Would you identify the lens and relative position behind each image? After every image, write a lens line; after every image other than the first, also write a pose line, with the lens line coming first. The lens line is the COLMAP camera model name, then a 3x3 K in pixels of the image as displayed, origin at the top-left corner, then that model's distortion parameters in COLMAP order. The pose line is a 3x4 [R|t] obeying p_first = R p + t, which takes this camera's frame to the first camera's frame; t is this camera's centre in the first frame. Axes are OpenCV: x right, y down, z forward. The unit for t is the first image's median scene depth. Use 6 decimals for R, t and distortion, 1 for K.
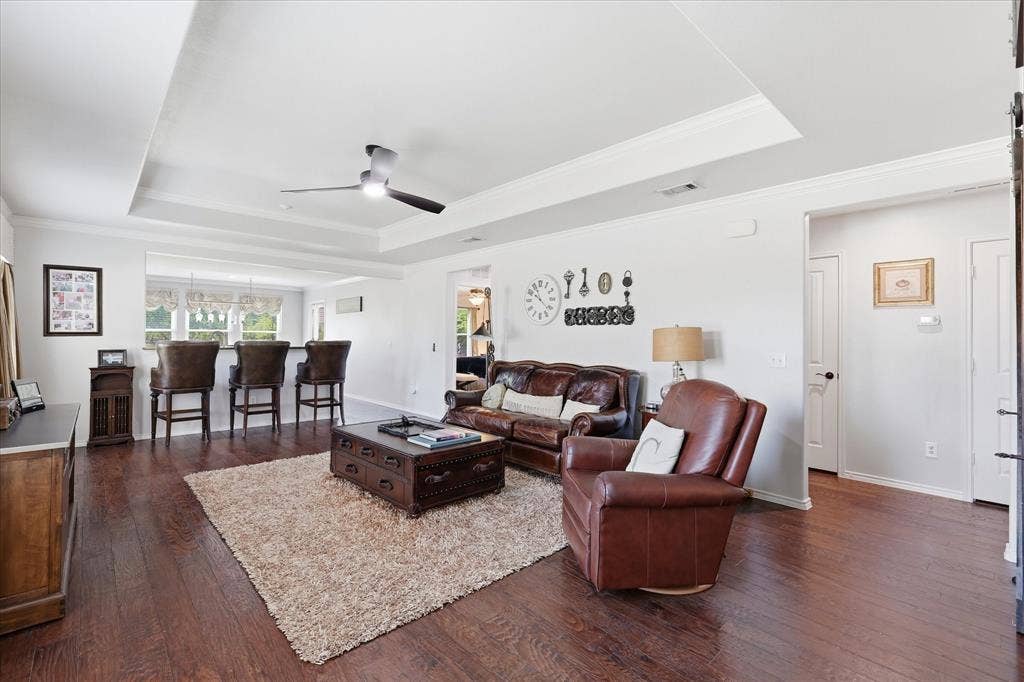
lens RADIAL K [[448.3, 0, 511.7], [0, 448.3, 336.9], [0, 0, 1]] dist [-0.002571, -0.000705]
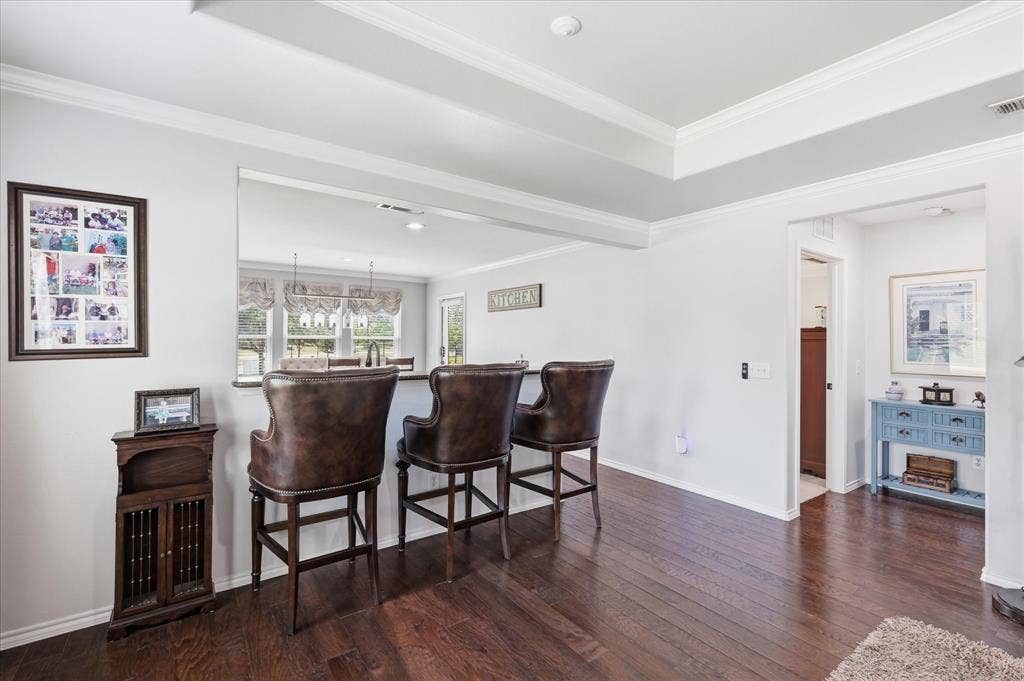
lens RADIAL K [[448.3, 0, 511.8], [0, 448.3, 339.2], [0, 0, 1]] dist [-0.002571, -0.000705]
pose [[0.991257, -0.000484, -0.131941, -0.517091], [0.000757, 0.999998, 0.002015, -0.020062], [0.131940, -0.002097, 0.991255, 0.626079]]
